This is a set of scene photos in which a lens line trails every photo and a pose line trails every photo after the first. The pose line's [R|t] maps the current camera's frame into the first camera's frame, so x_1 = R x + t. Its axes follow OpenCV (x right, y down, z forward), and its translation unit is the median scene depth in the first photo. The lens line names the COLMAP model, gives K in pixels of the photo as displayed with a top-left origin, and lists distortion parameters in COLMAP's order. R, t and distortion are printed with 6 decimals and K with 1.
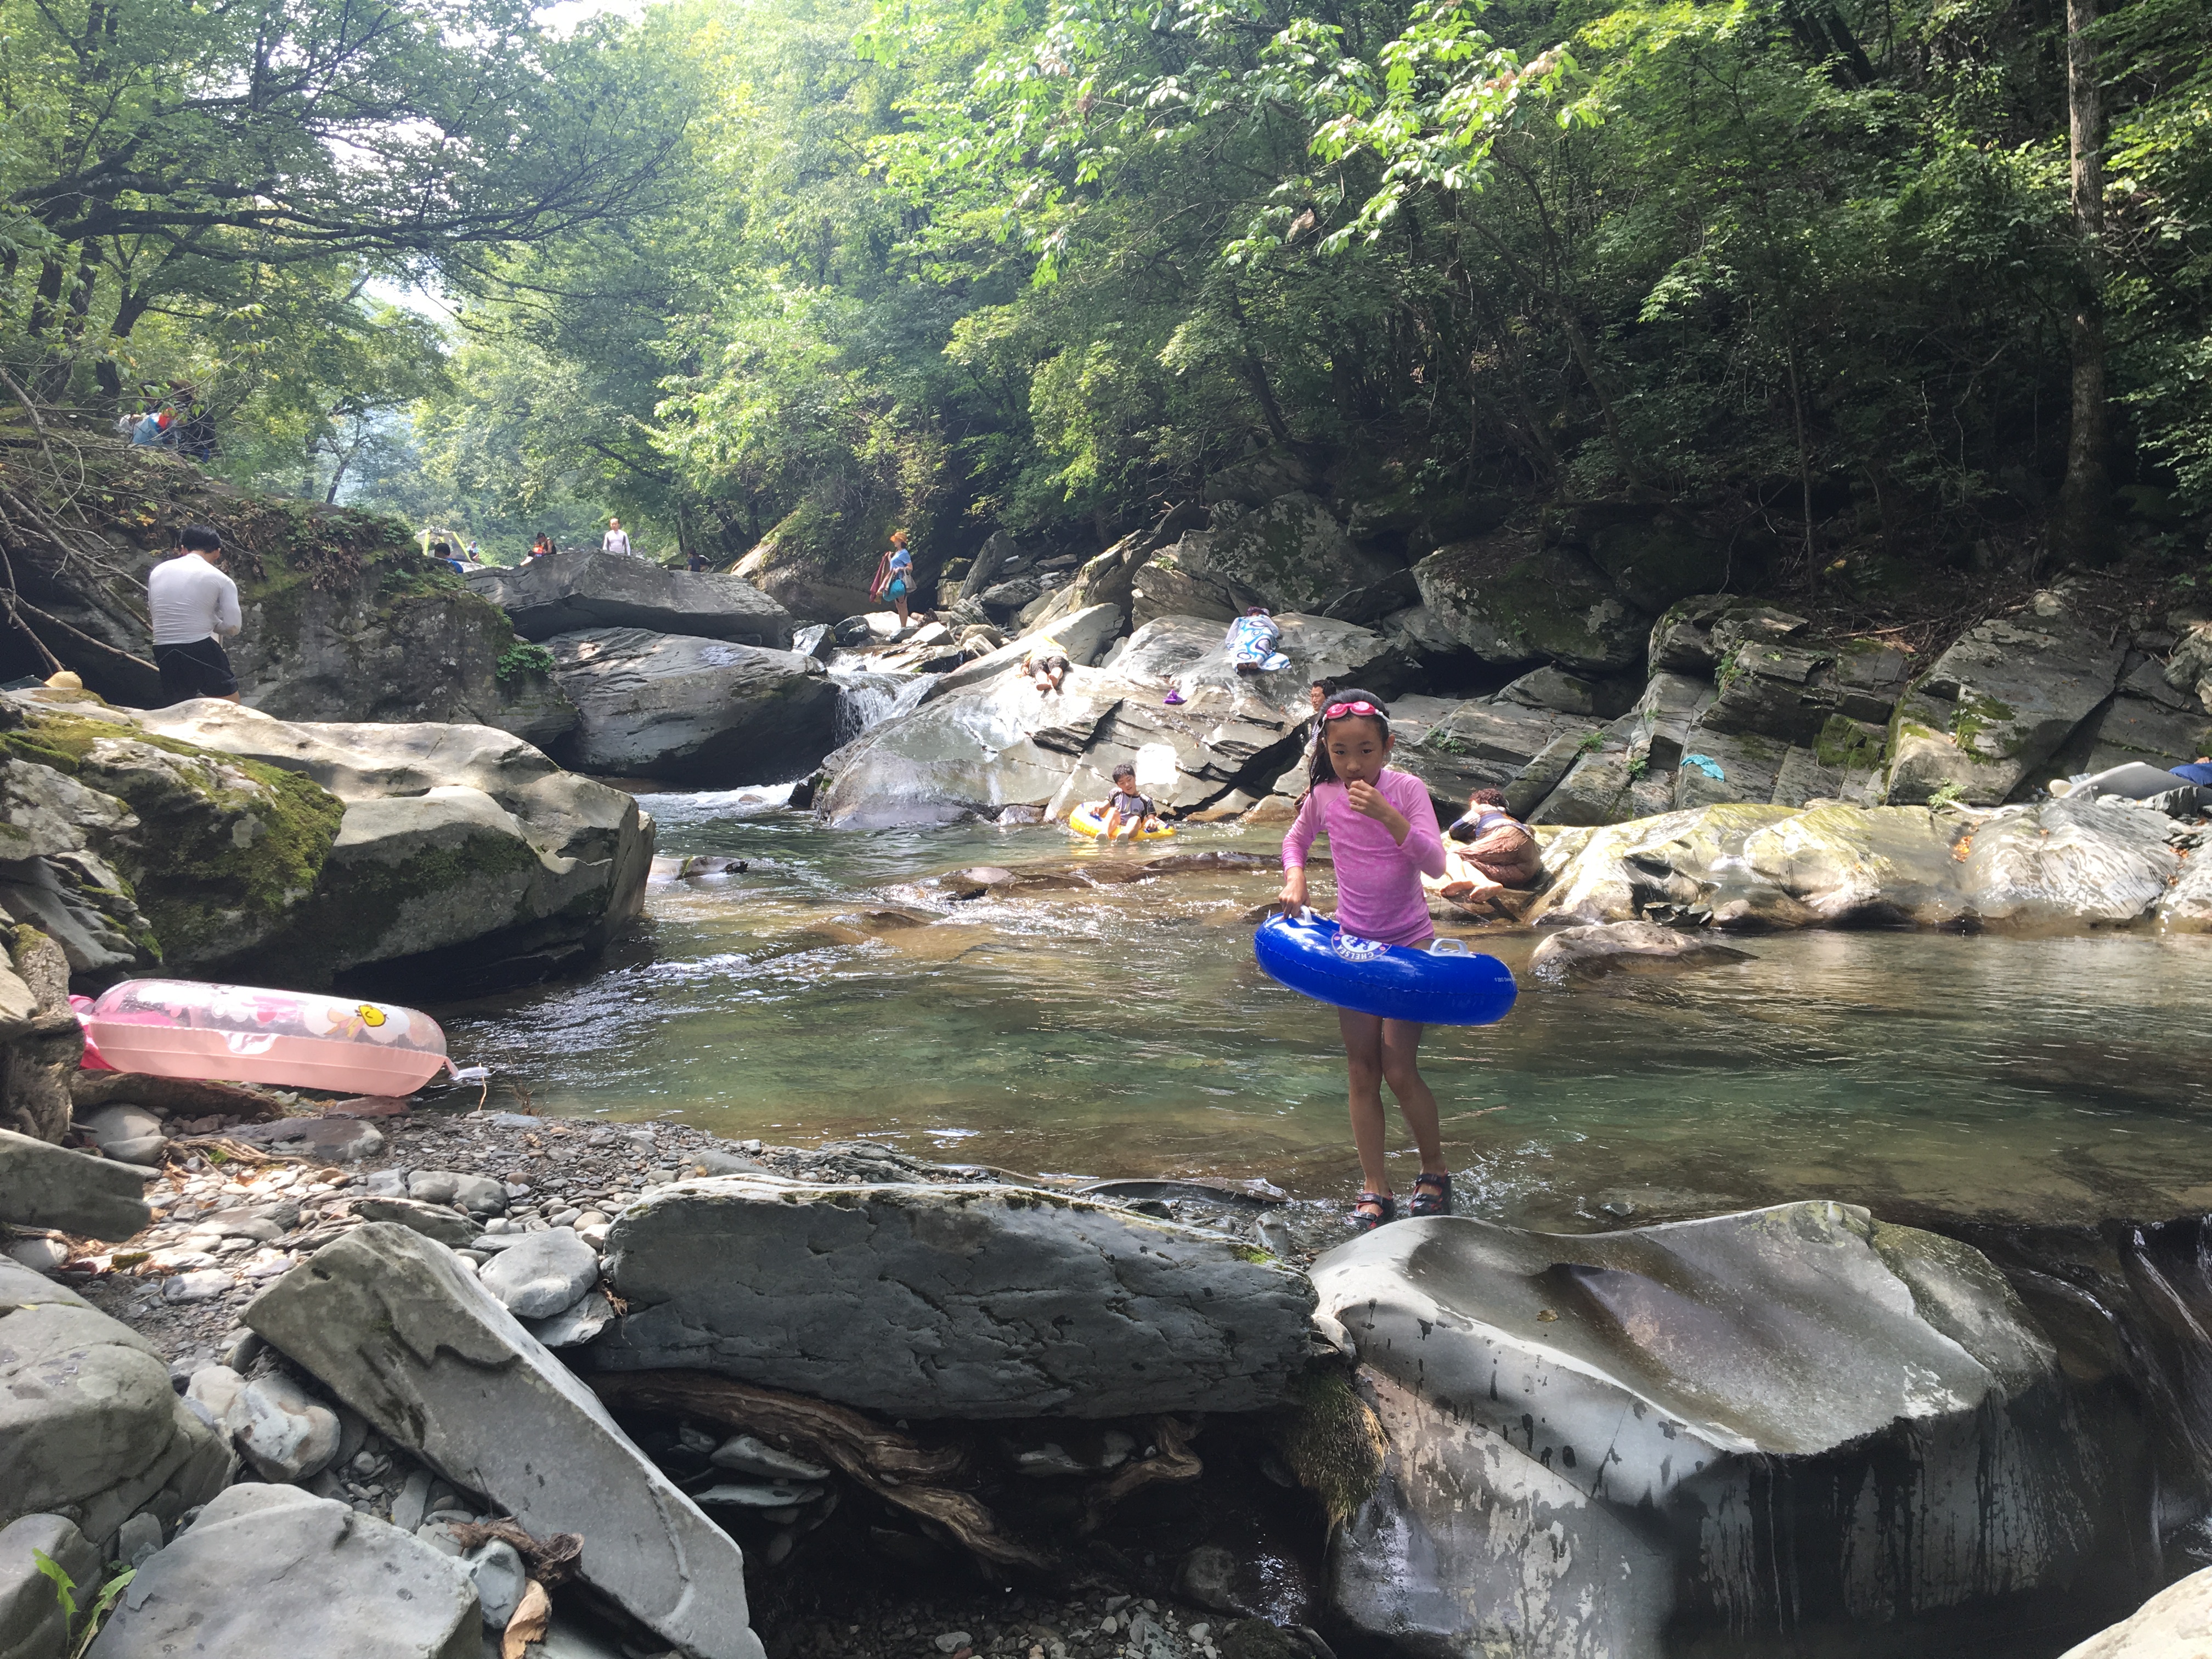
lens RADIAL K [[1863.8, 0, 1106.0], [0, 1863.8, 829.5], [0, 0, 1]] dist [0.103854, -0.173596]
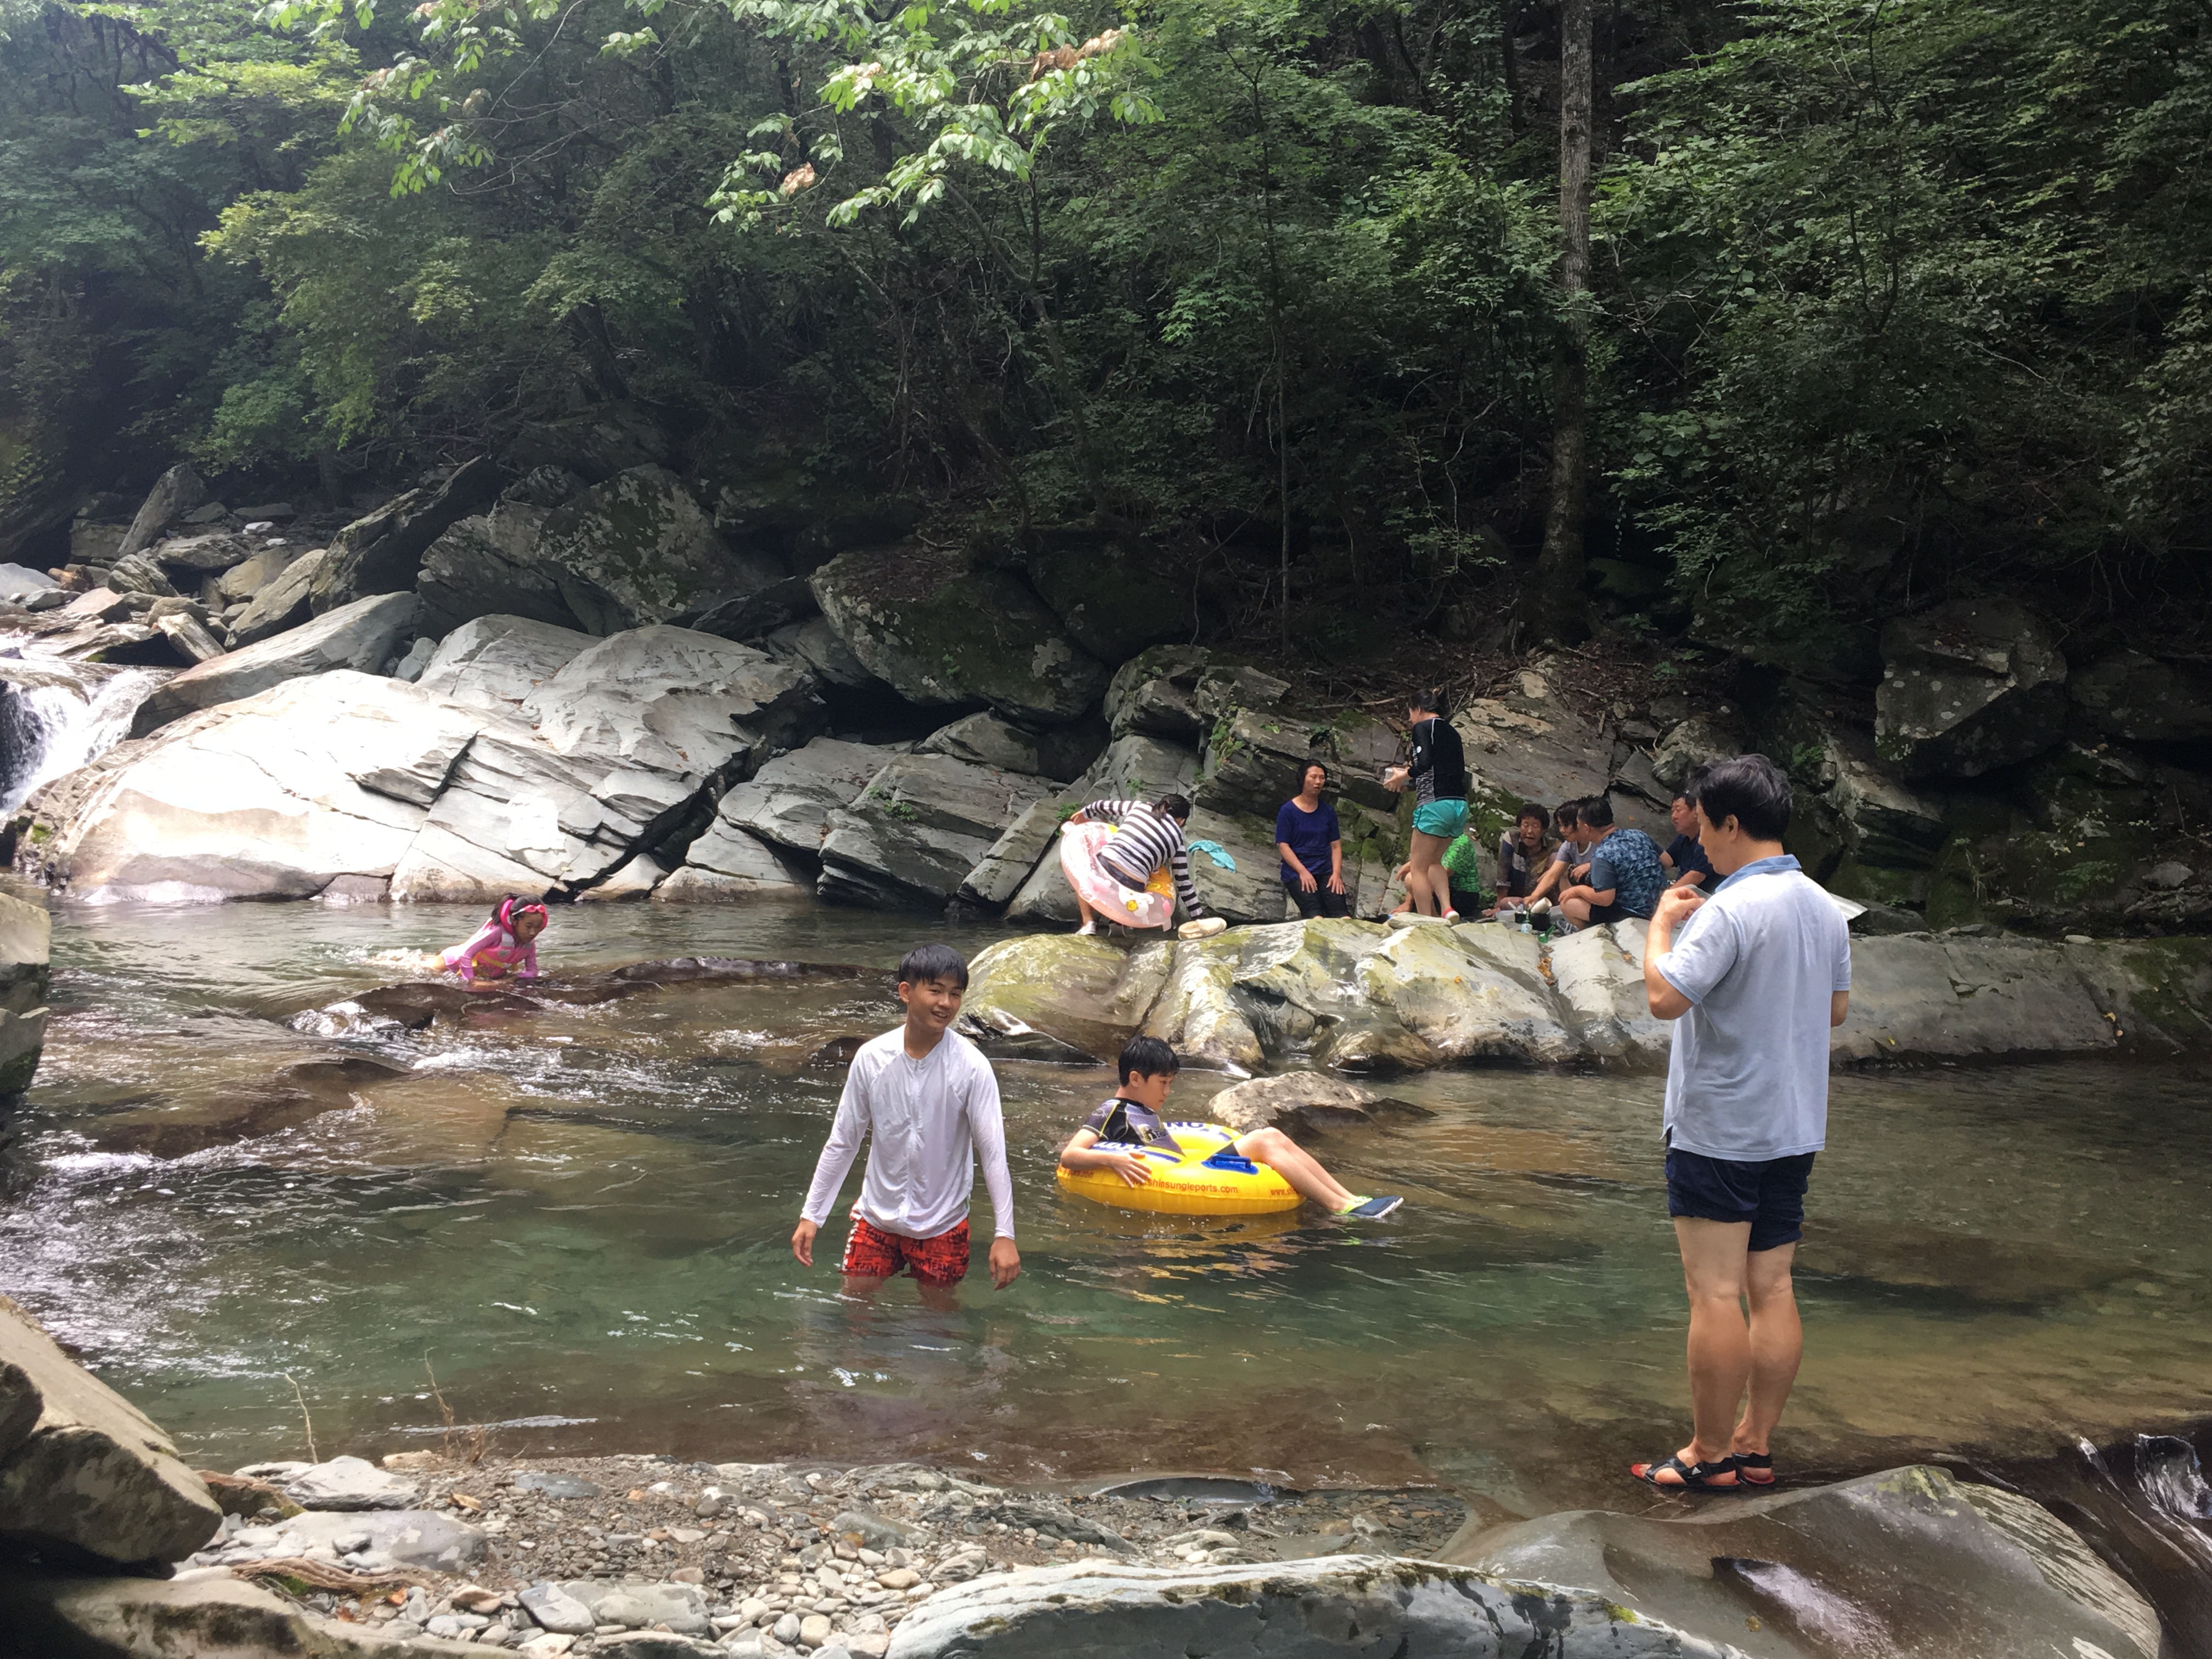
lens RADIAL K [[2347.0, 0, 1106.0], [0, 2347.0, 829.5], [0, 0, 1]] dist [0.129159, -0.257264]
pose [[0.927021, 0.028023, 0.373960, -0.132523], [-0.025352, 0.999606, -0.012062, -0.029480], [-0.374151, 0.001701, 0.927366, 0.004767]]
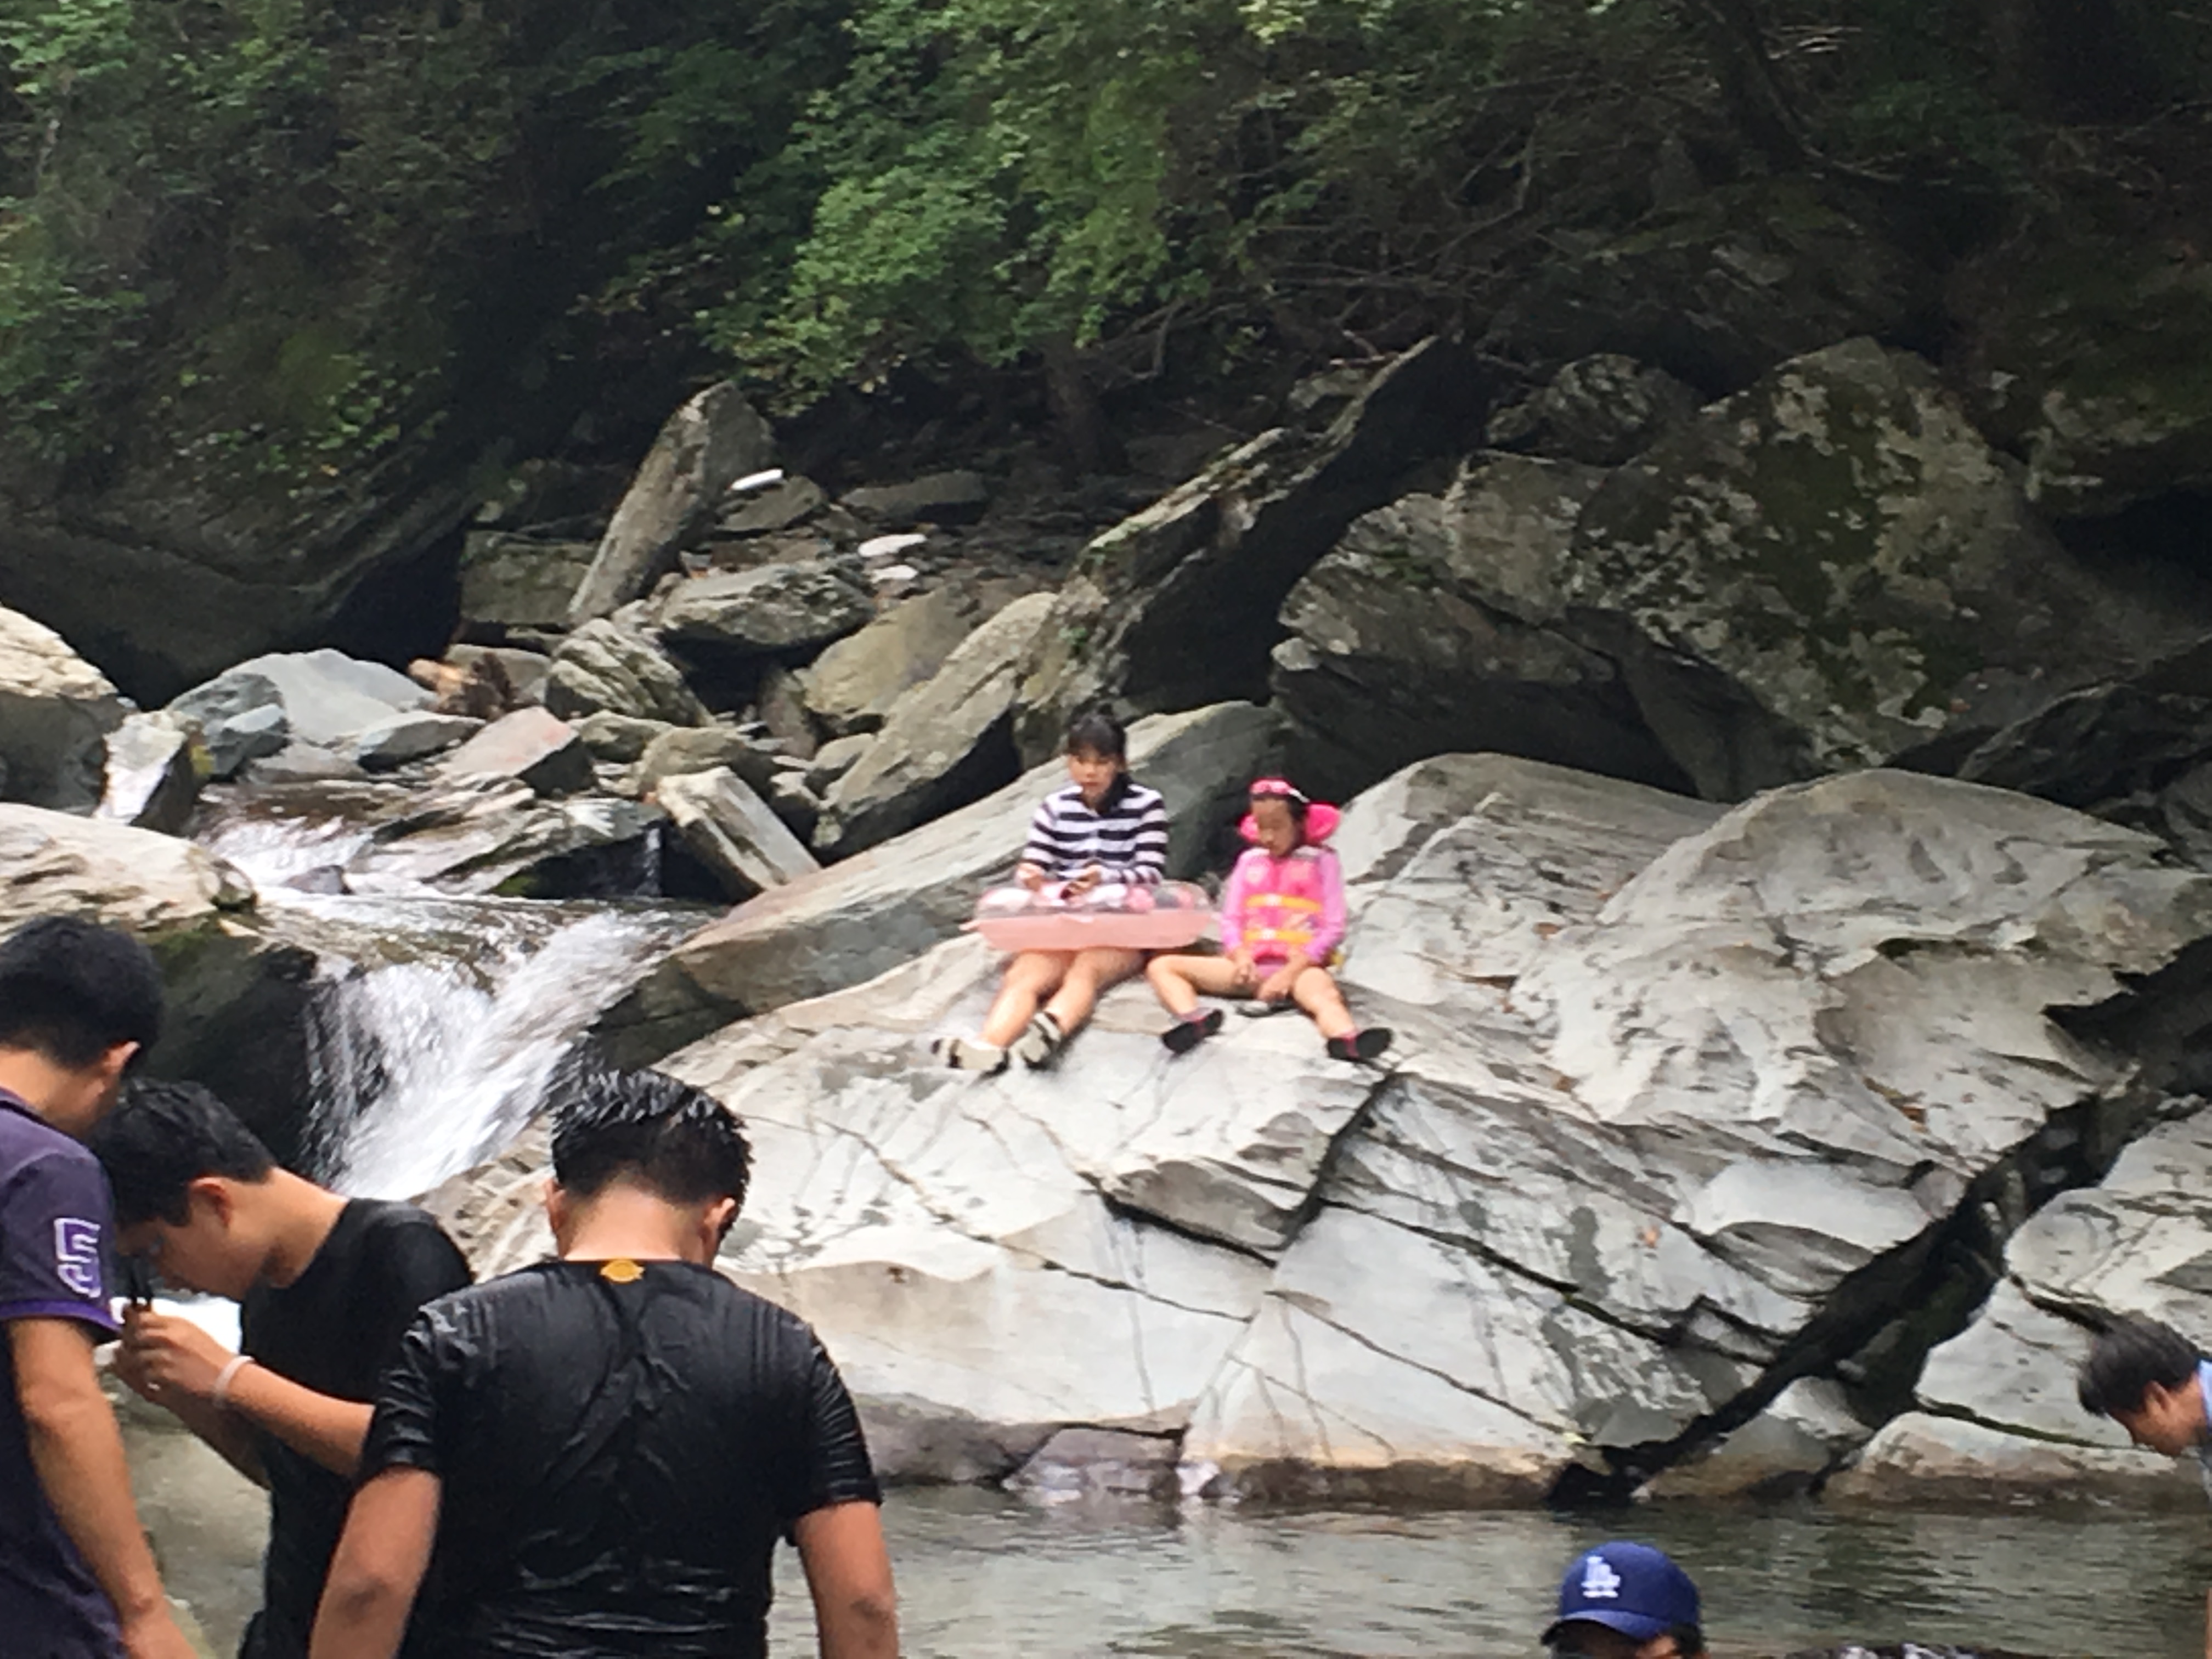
lens RADIAL K [[6918.0, 0, 1106.0], [0, 6918.0, 829.5], [0, 0, 1]] dist [0.018686, 1.277874]
pose [[0.997392, 0.032212, 0.064581, -0.128509], [-0.027477, 0.996960, -0.072903, -0.030065], [-0.066734, 0.070939, 0.995246, -0.122368]]
